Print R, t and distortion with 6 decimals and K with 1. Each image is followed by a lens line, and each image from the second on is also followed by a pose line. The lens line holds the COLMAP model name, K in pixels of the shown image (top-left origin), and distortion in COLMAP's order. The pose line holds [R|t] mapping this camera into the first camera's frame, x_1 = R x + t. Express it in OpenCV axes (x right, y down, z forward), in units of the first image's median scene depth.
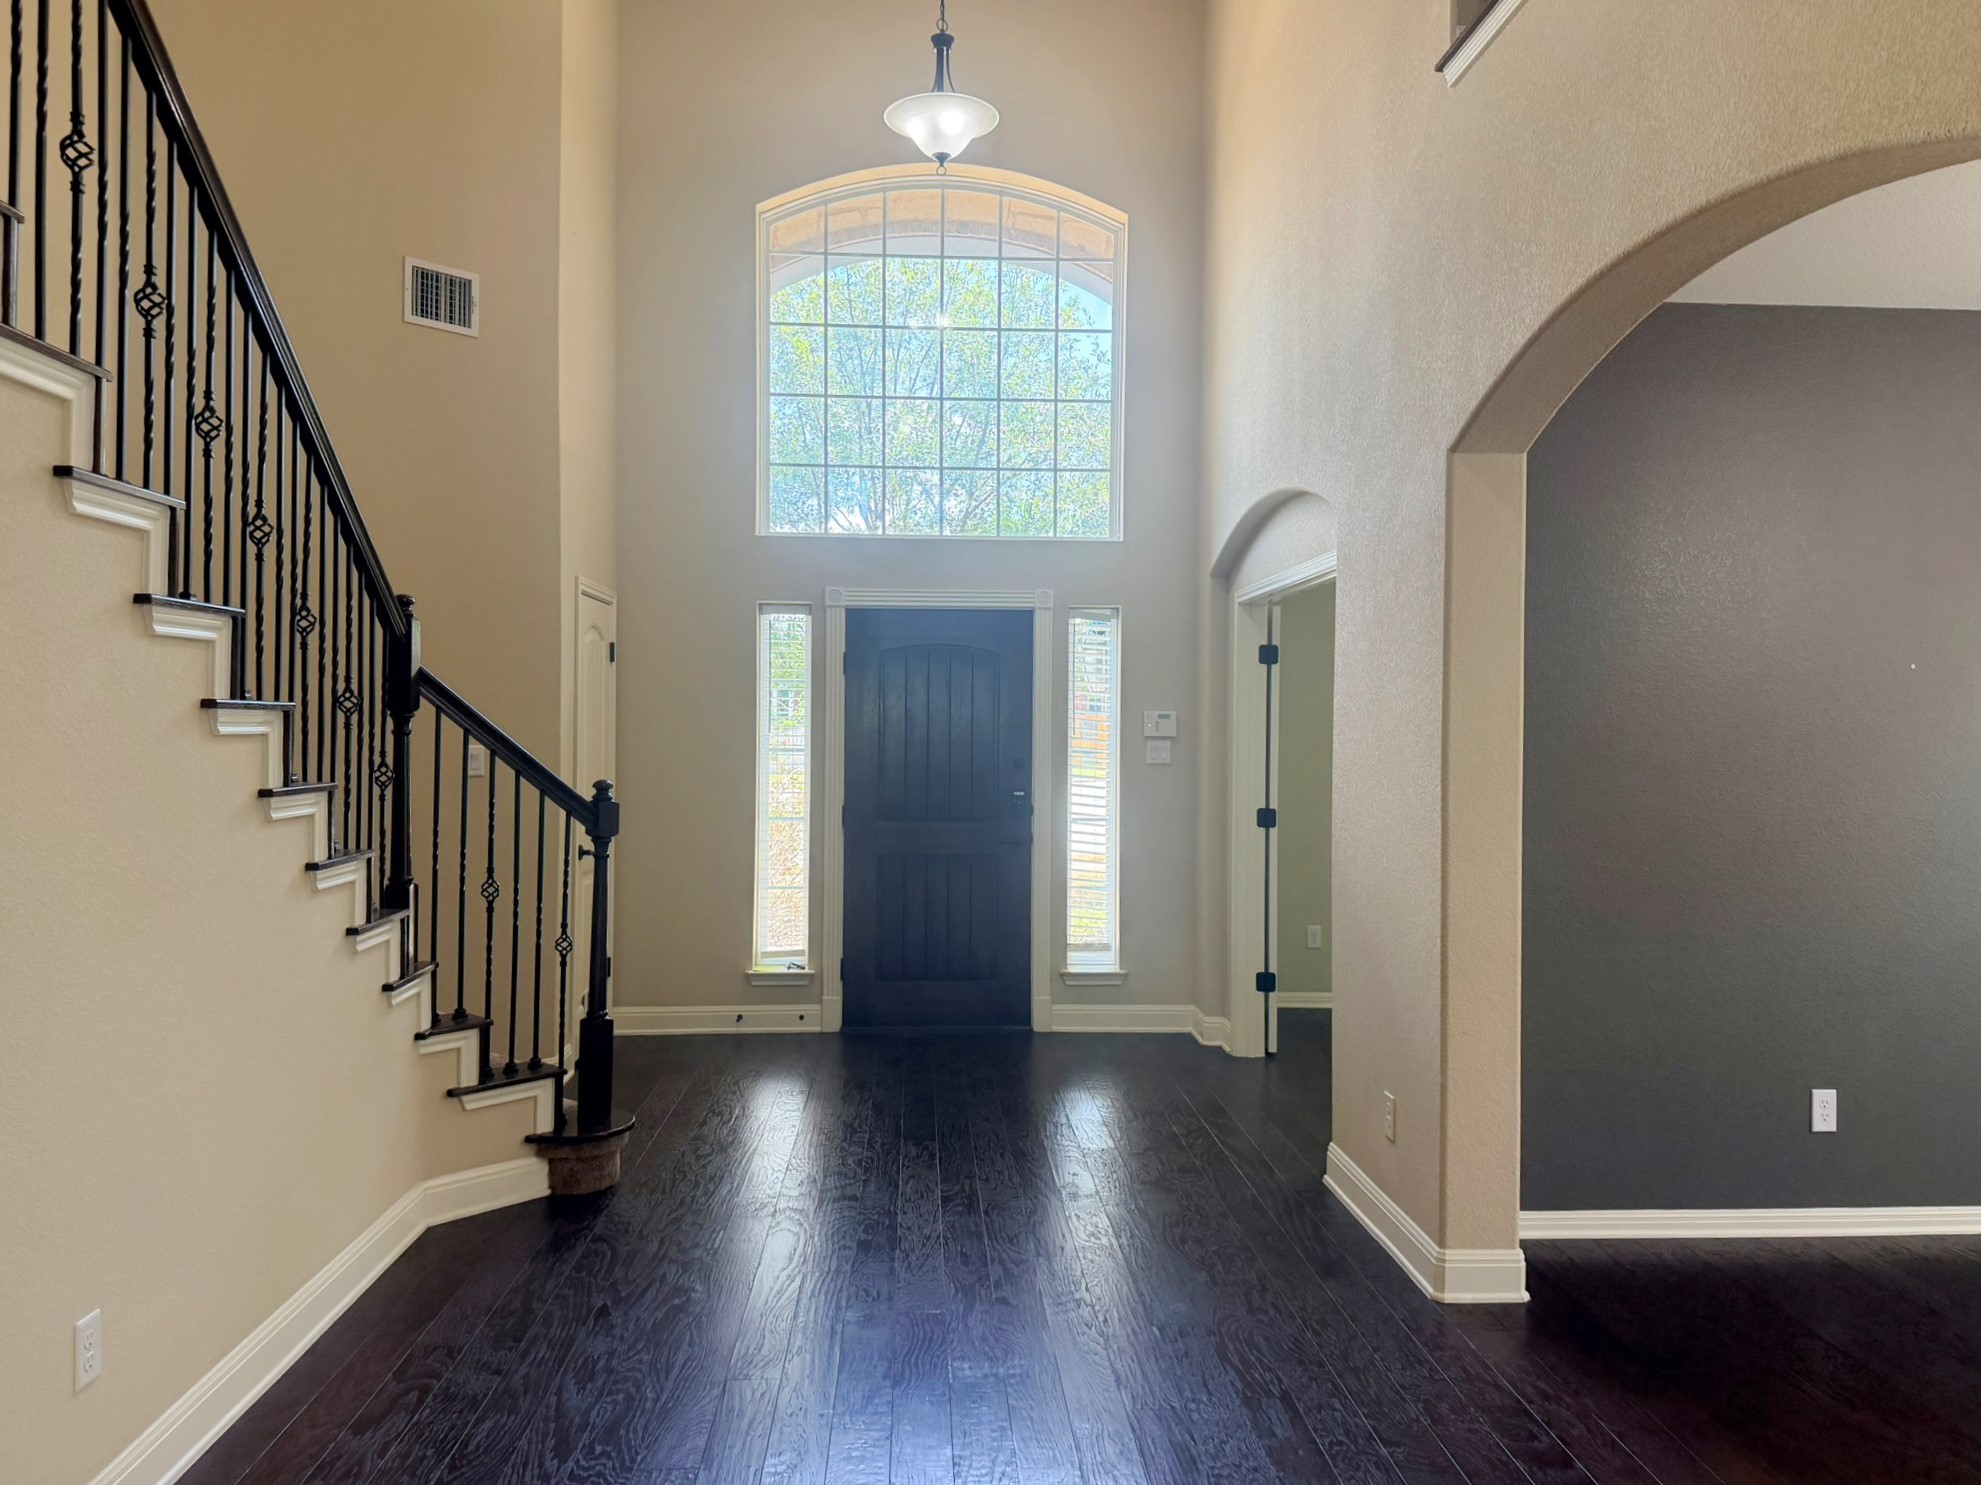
lens RADIAL K [[1398.0, 0, 981.1], [0, 1398.0, 737.3], [0, 0, 1]] dist [0.139078, -0.201475]
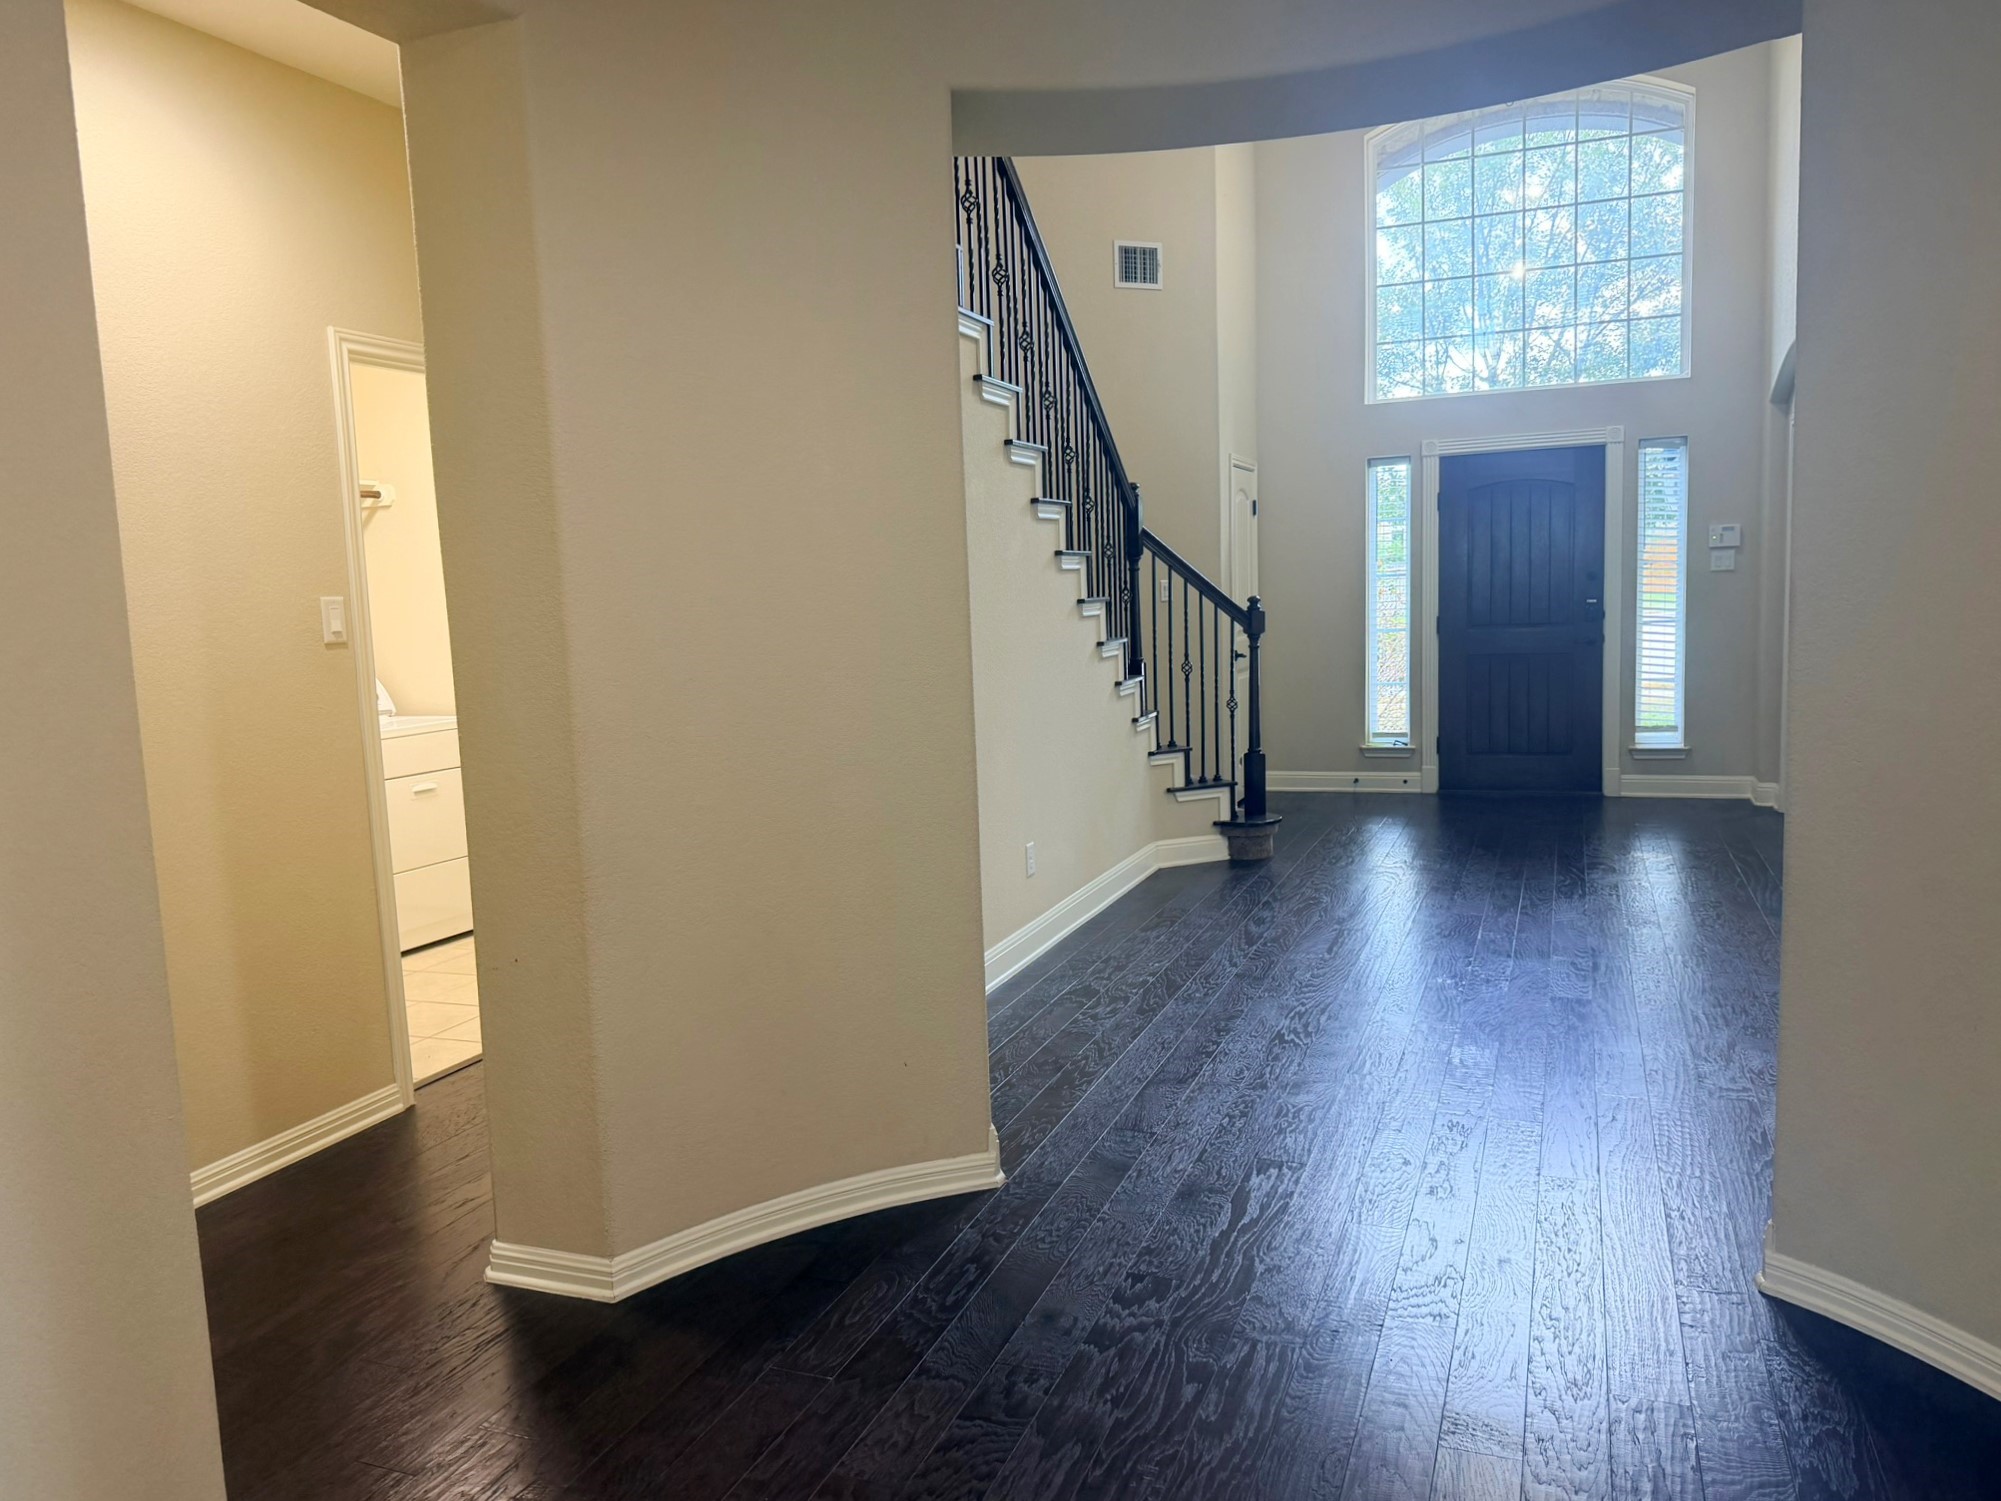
lens RADIAL K [[1412.2, 0, 991.0], [0, 1412.2, 745.2], [0, 0, 1]] dist [0.139078, -0.201475]
pose [[0.907358, 0.003551, -0.420344, 0.115367], [0.042687, 0.994017, 0.100543, 0.024535], [0.418186, -0.109172, 0.901777, -0.503653]]
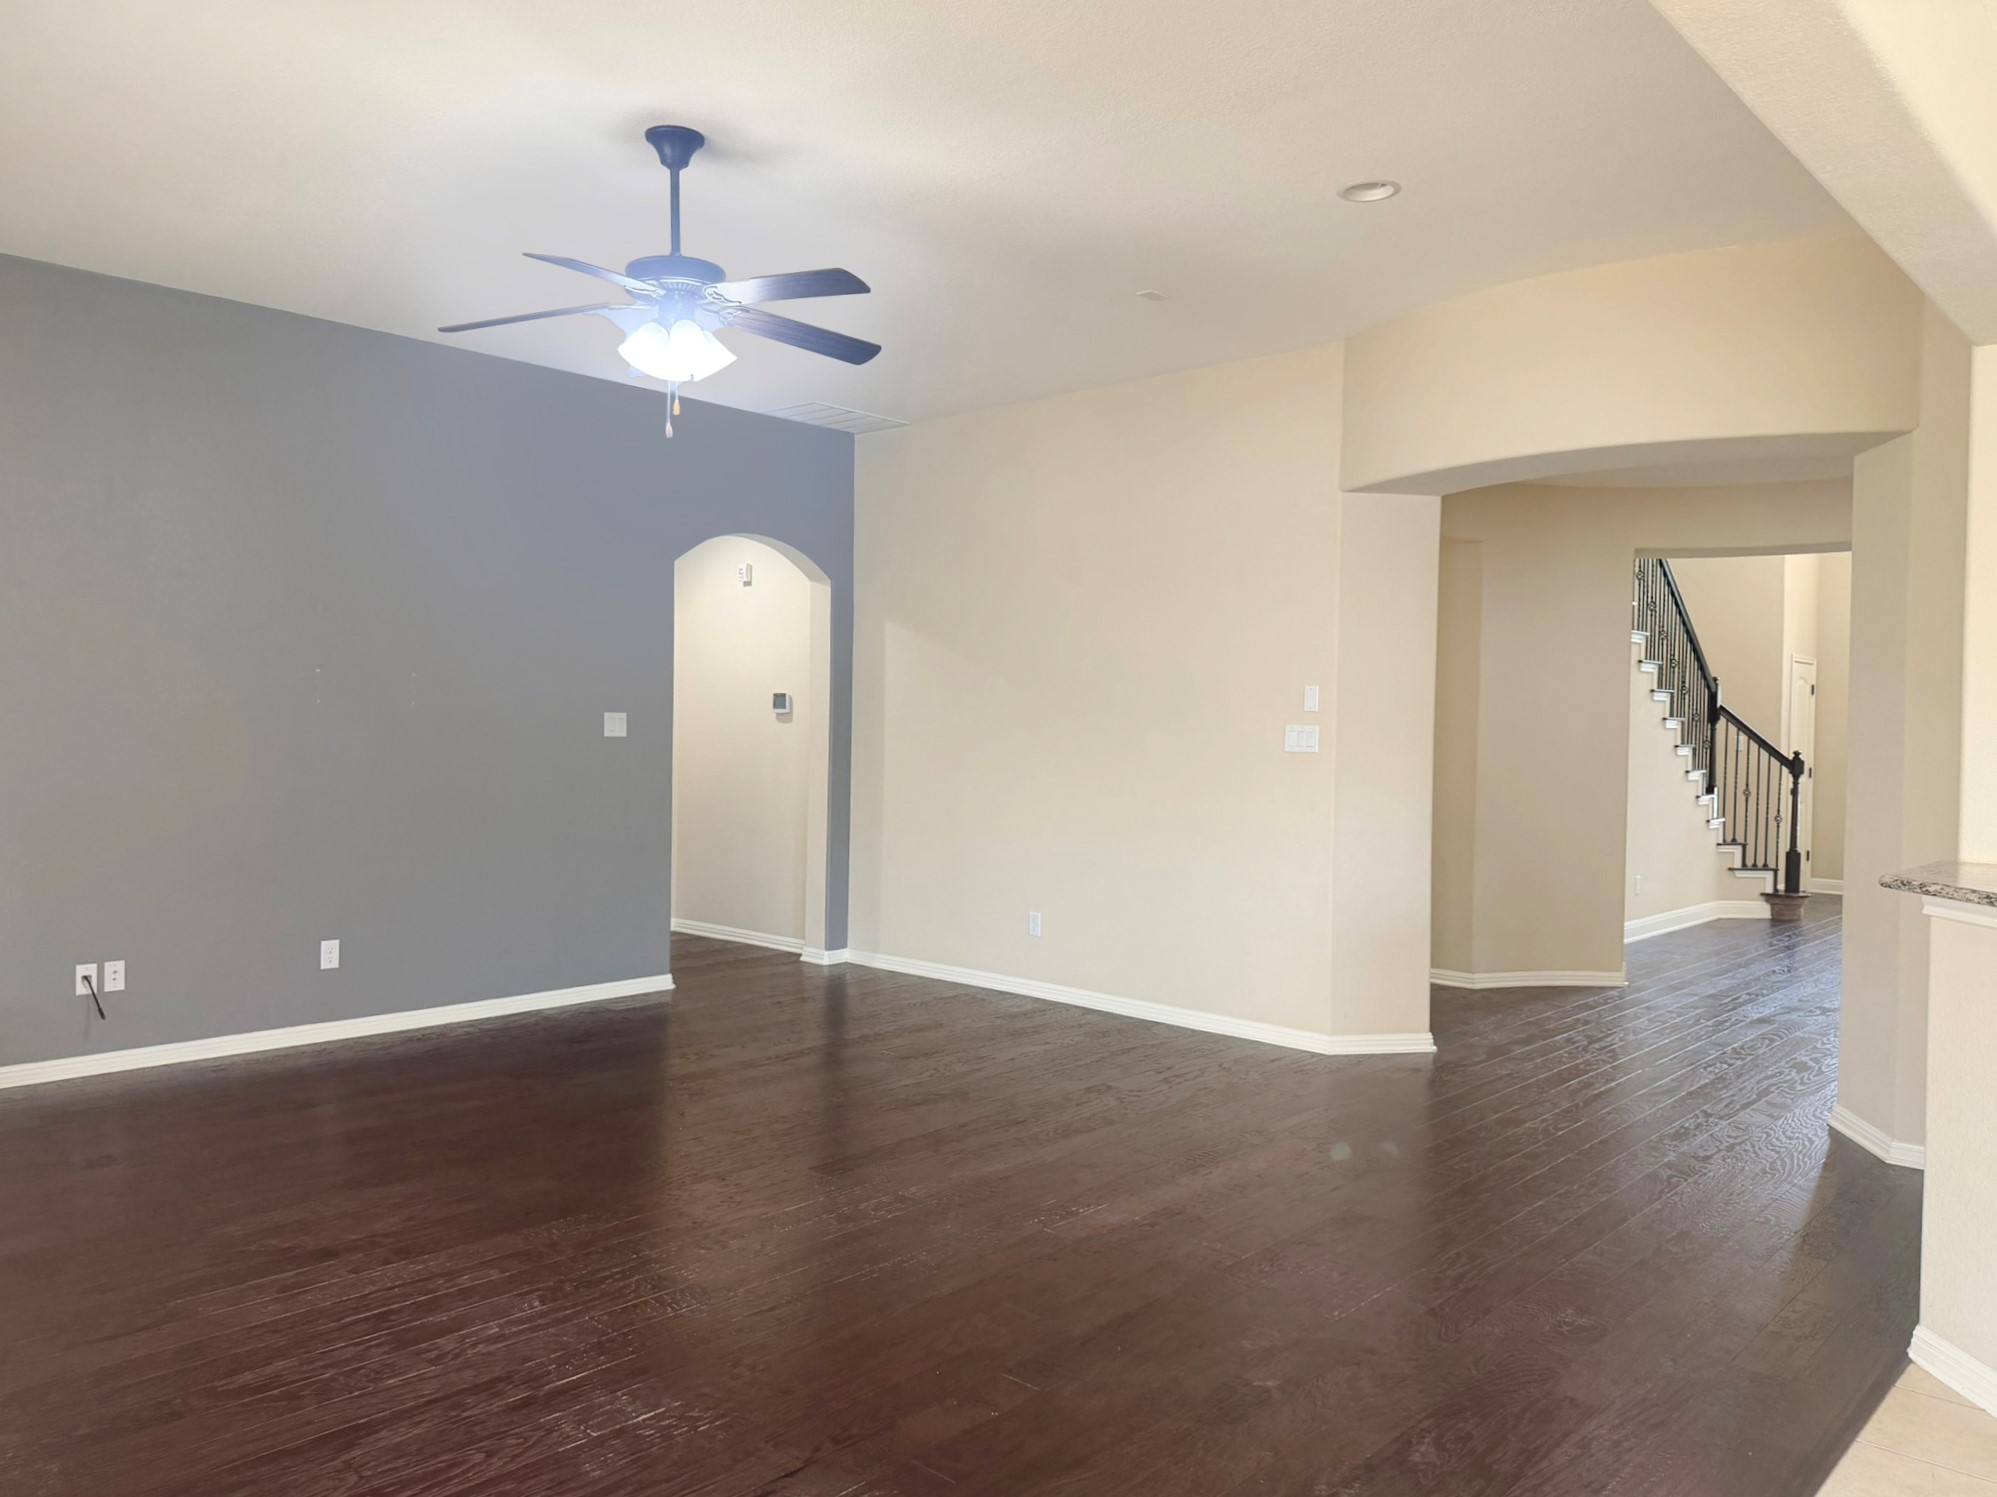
lens RADIAL K [[1433.0, 0, 999.3], [0, 1433.0, 765.1], [0, 0, 1]] dist [0.003079, -0.001786]
pose [[0.692584, 0.020389, -0.721049, 0.539617], [-0.014125, 0.999792, 0.014704, 0.039007], [0.721199, 0.000002, 0.692728, -1.631168]]
